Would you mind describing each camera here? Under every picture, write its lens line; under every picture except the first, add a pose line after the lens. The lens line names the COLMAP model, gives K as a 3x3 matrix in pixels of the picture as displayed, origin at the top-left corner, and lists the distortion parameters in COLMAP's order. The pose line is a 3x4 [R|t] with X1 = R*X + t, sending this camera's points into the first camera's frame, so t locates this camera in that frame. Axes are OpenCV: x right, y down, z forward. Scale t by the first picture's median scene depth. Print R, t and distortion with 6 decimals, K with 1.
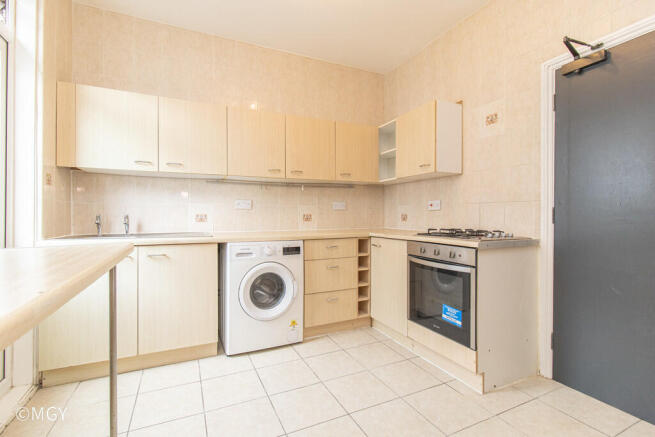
lens RADIAL K [[300.4, 0, 327.5], [0, 300.4, 218.5], [0, 0, 1]] dist [-0.000004, 0.000311]
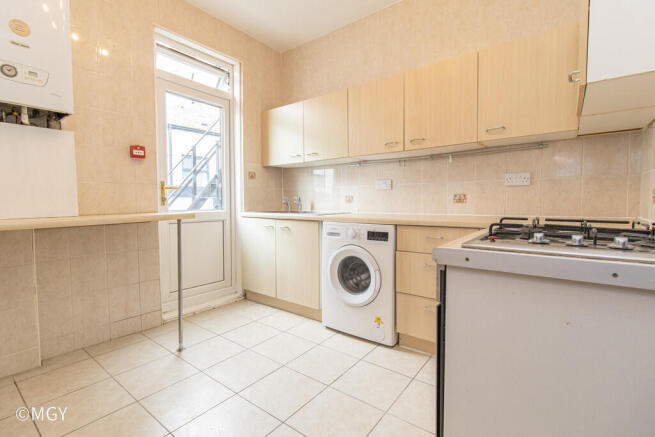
lens RADIAL K [[300.4, 0, 327.5], [0, 300.4, 218.5], [0, 0, 1]] dist [-0.000004, 0.000311]
pose [[0.461352, 0.047118, -0.885965, 0.571394], [-0.006784, 0.998747, 0.049584, 0.015666], [0.887191, -0.016865, 0.461094, 0.478450]]
